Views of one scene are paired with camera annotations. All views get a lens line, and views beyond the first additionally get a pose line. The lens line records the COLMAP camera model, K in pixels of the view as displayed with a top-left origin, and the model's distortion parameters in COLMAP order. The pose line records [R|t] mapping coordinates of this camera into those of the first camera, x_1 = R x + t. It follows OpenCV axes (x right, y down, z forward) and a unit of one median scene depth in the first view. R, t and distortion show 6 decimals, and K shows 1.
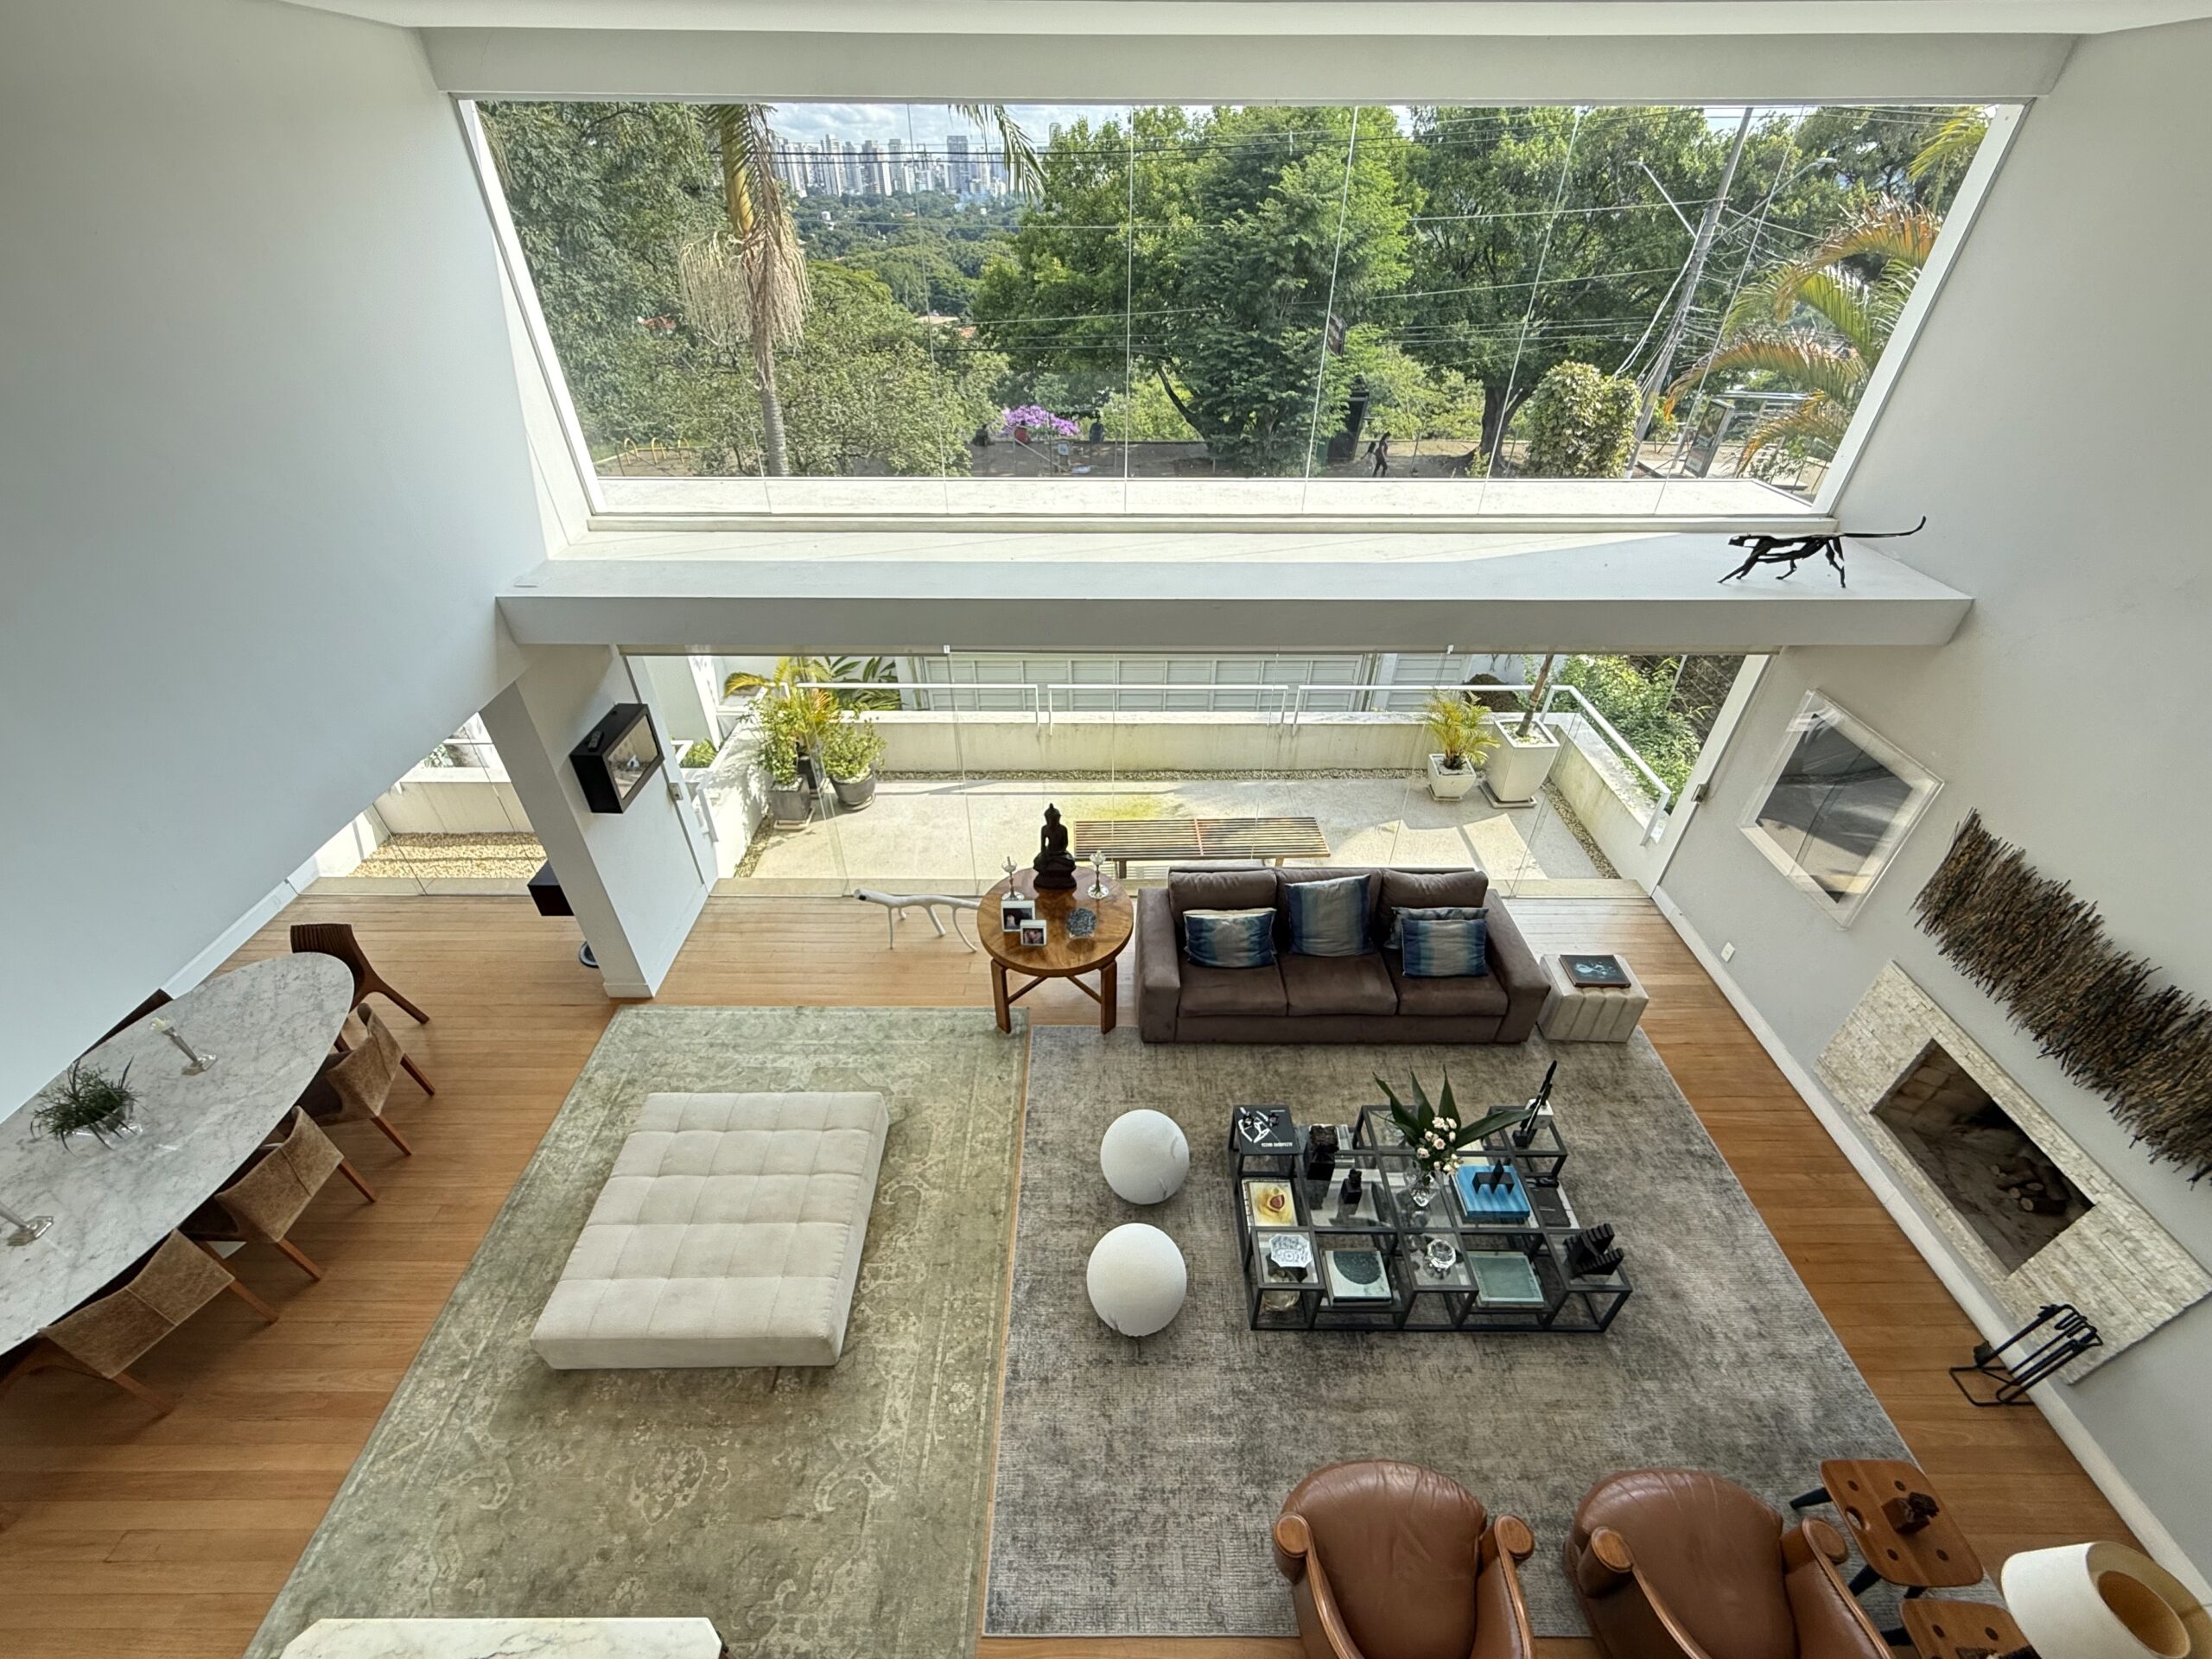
lens RADIAL K [[882.8, 0, 1091.9], [0, 882.8, 824.6], [0, 0, 1]] dist [-0.002365, -0.000858]
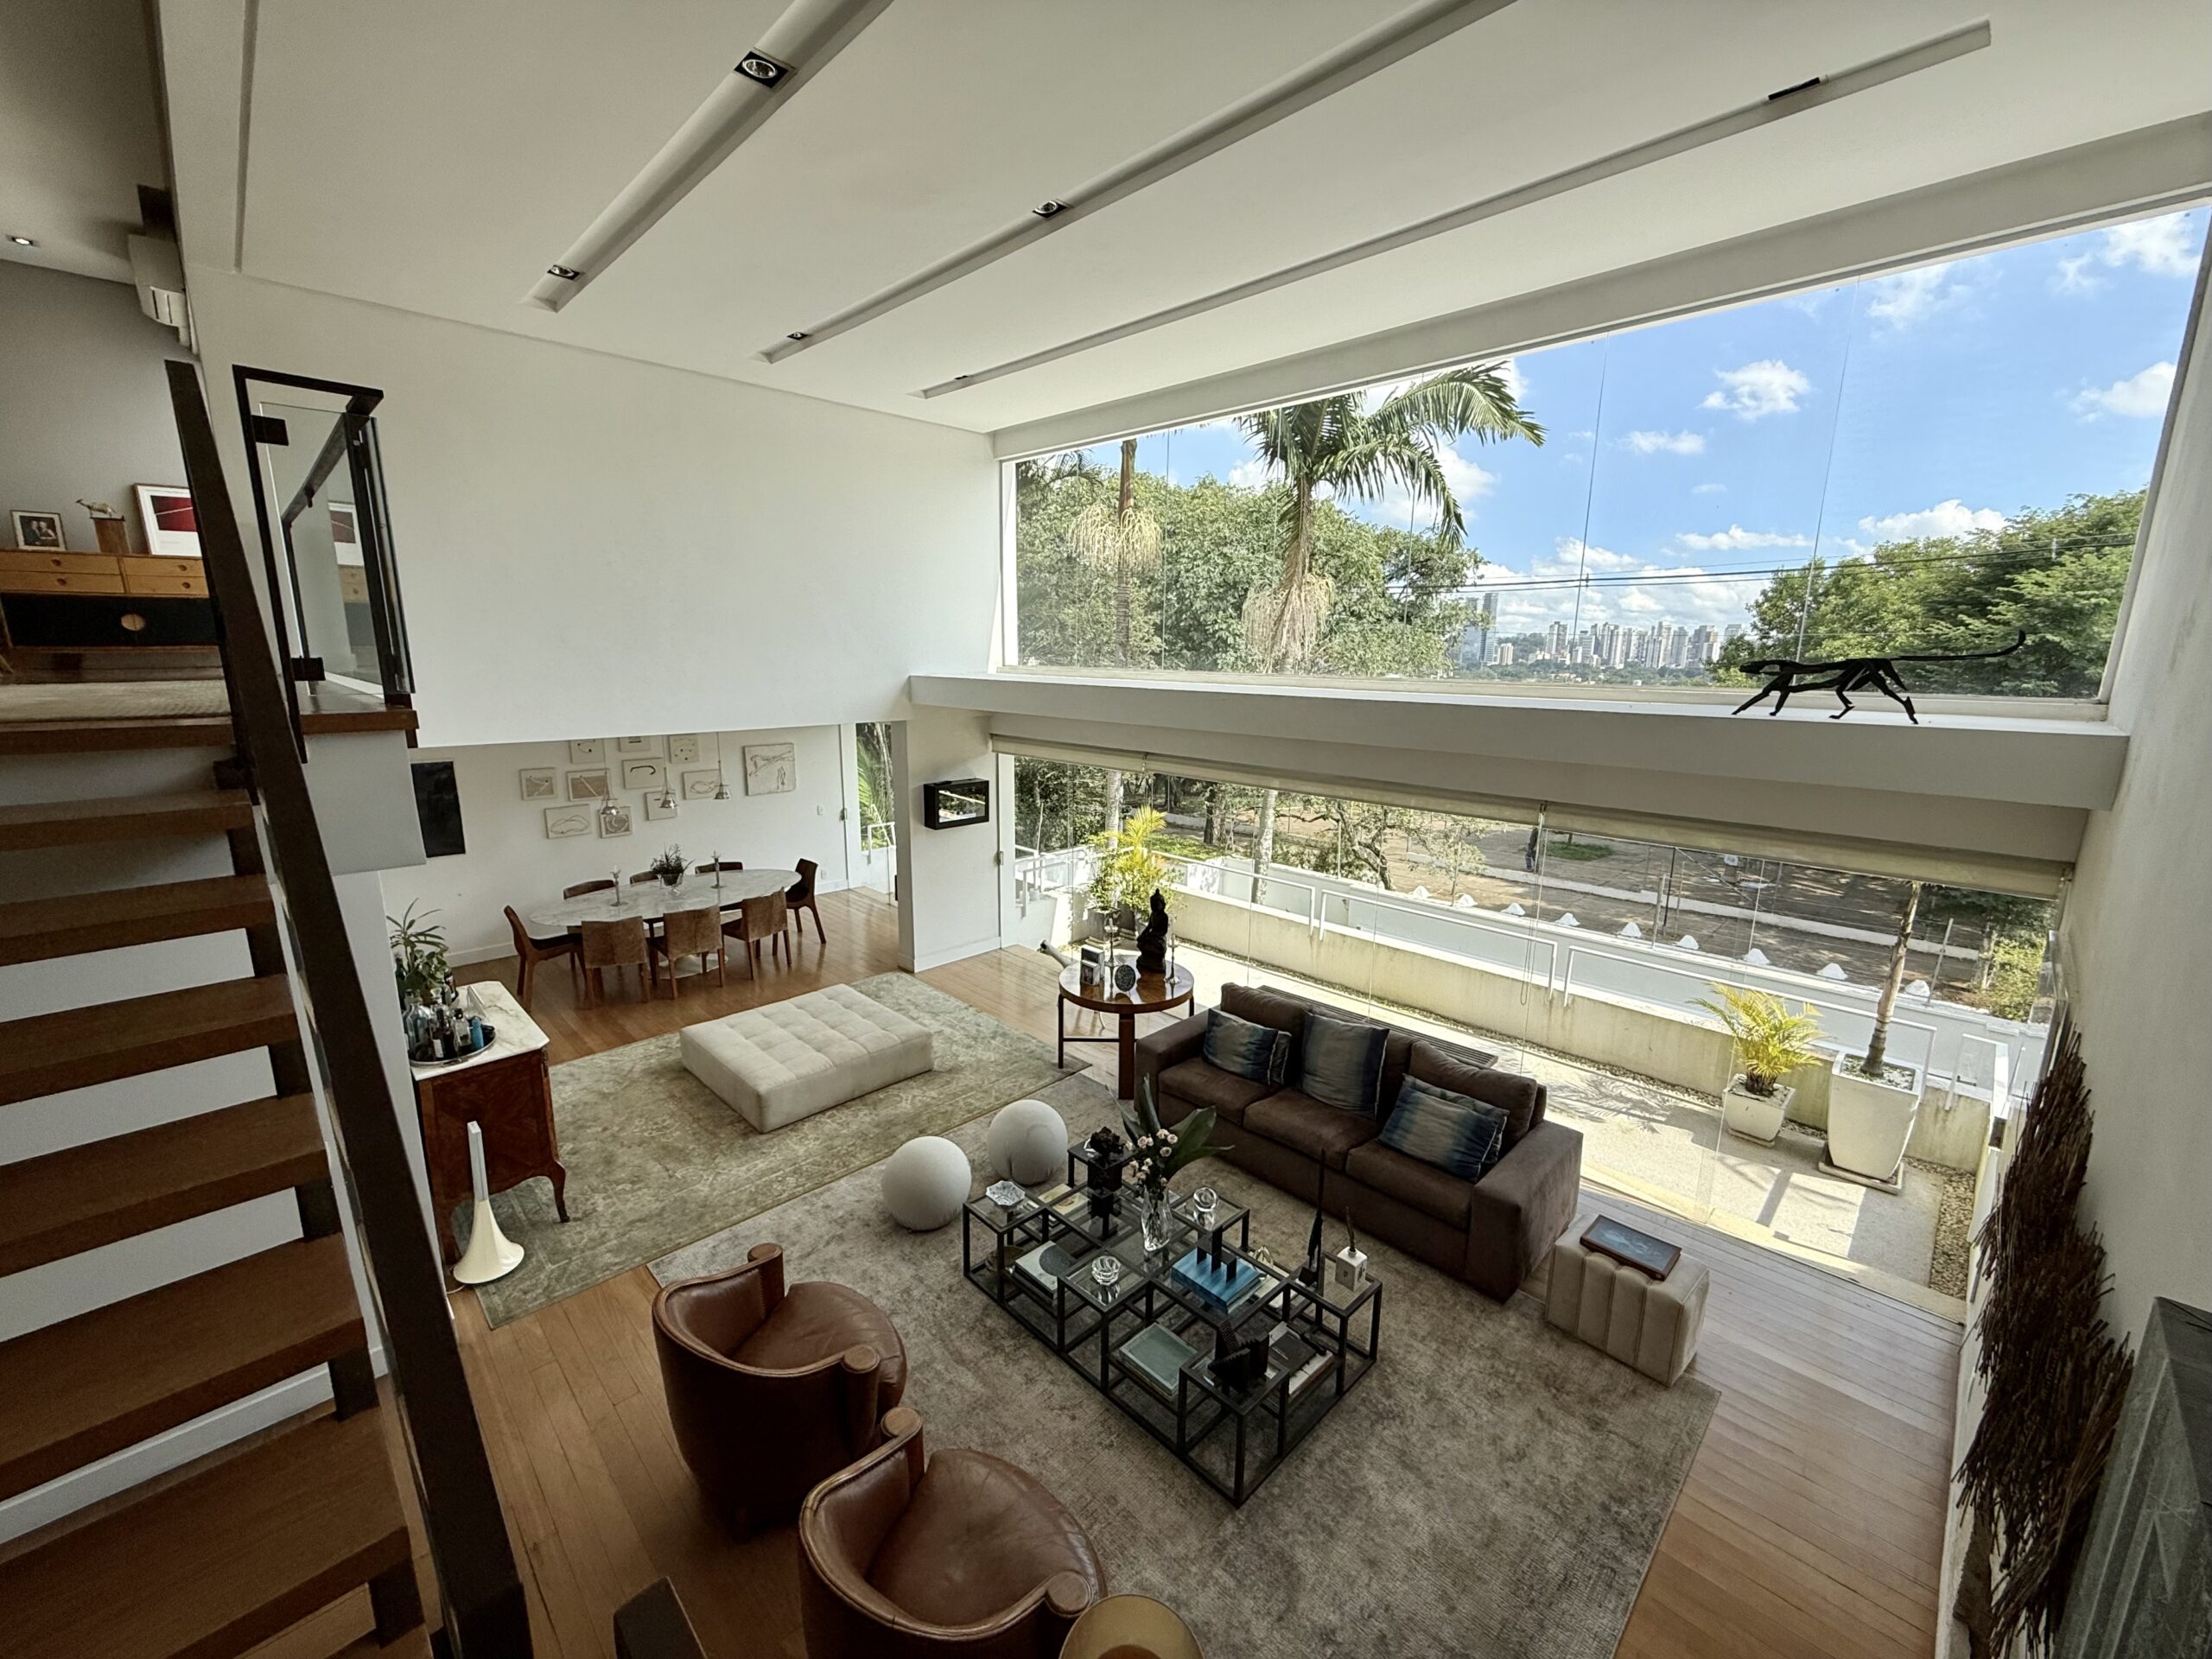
lens RADIAL K [[882.8, 0, 1099.0], [0, 882.8, 834.2], [0, 0, 1]] dist [-0.002365, -0.000858]
pose [[0.701478, 0.153912, -0.695873, 0.717371], [-0.431424, 0.868885, -0.242720, 0.235547], [0.567276, 0.470479, 0.675905, 0.110544]]
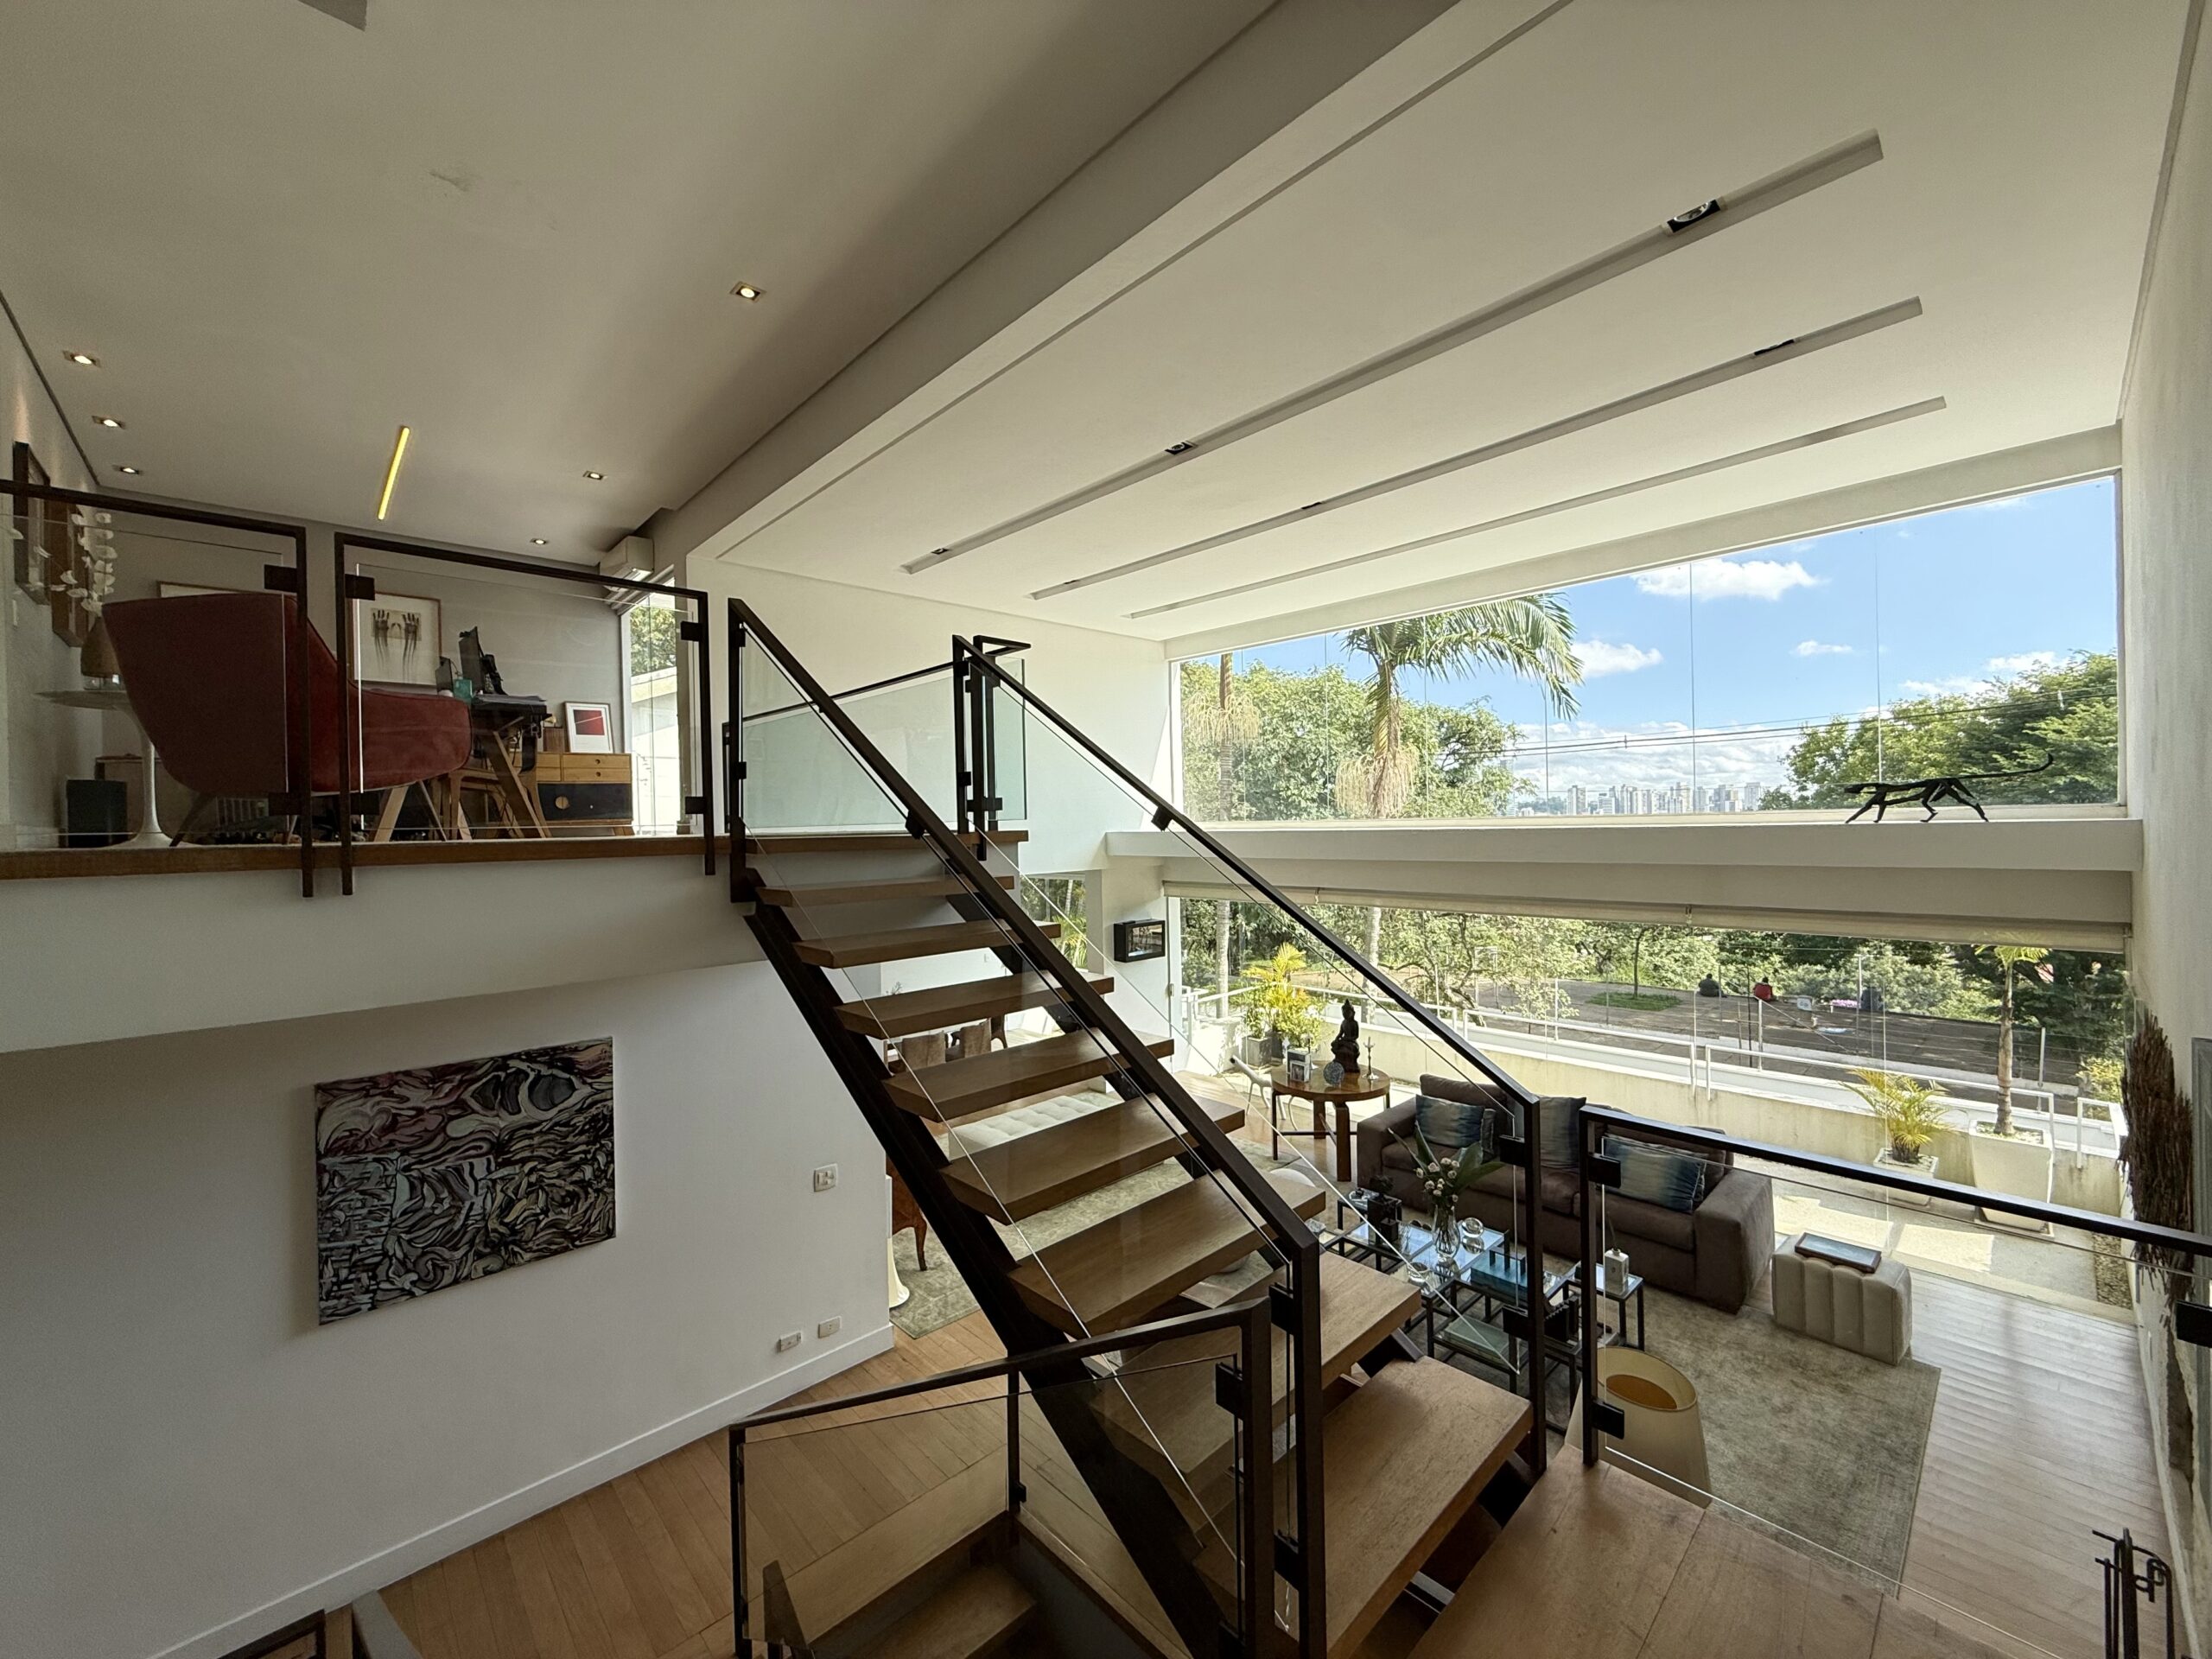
lens RADIAL K [[882.8, 0, 1096.4], [0, 882.8, 835.3], [0, 0, 1]] dist [-0.002365, -0.000858]
pose [[0.680321, -0.004796, -0.732899, 0.715497], [-0.419499, 0.817429, -0.394753, 0.487371], [0.600986, 0.576009, 0.554102, -0.177488]]
